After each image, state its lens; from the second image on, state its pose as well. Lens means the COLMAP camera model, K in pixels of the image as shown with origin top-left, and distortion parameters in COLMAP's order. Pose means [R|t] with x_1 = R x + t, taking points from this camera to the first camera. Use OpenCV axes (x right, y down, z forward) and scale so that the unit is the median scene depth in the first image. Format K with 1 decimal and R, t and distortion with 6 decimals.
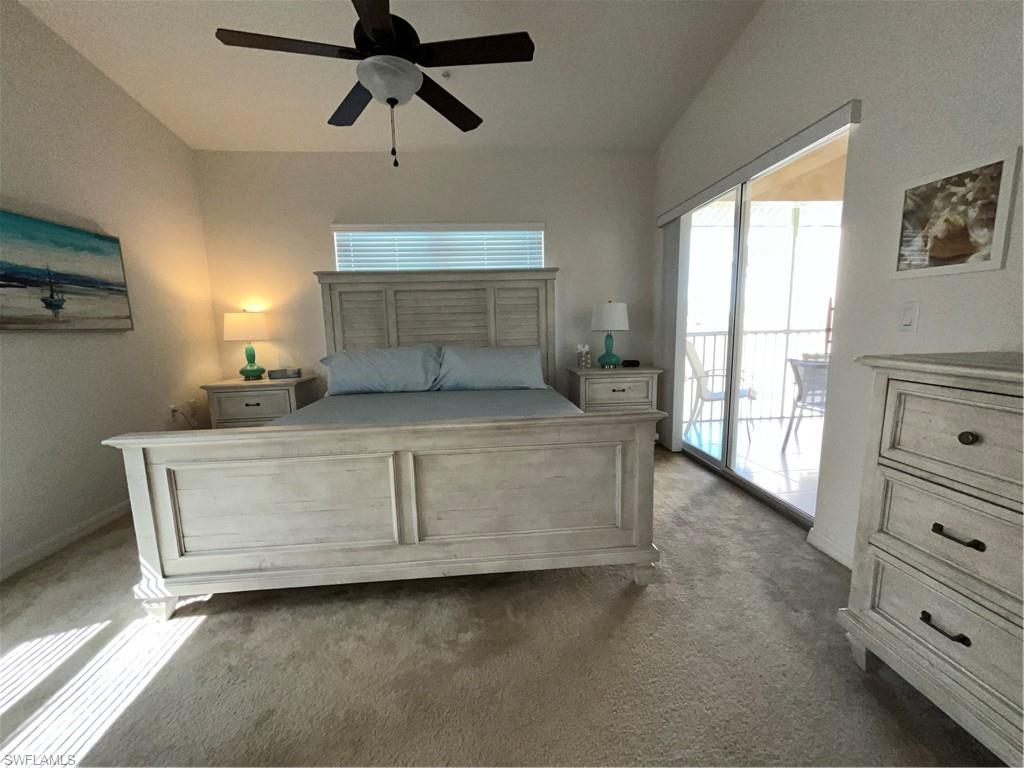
lens RADIAL K [[415.4, 0, 512.0], [0, 415.4, 384.0], [0, 0, 1]] dist [0.000020, -0.000070]
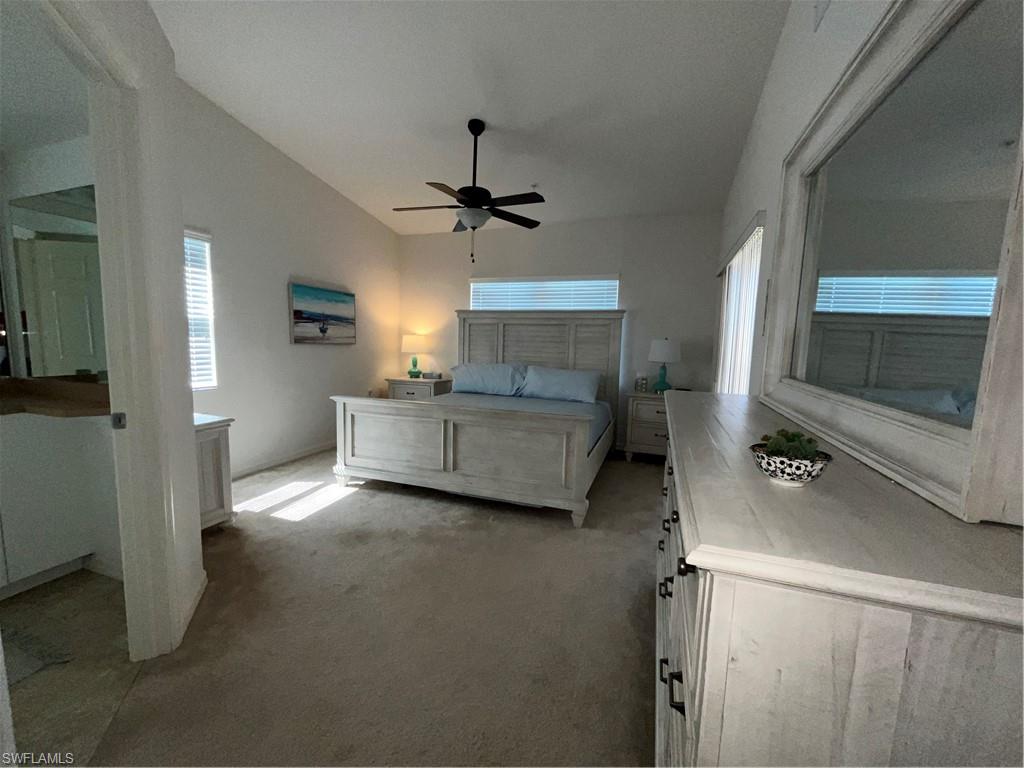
lens RADIAL K [[415.4, 0, 512.0], [0, 415.4, 384.0], [0, 0, 1]] dist [0.000020, -0.000070]
pose [[0.912285, 0.090194, -0.399502, 0.535205], [-0.106552, 0.994128, -0.018875, 0.004302], [0.395454, 0.059787, 0.916538, -0.448779]]
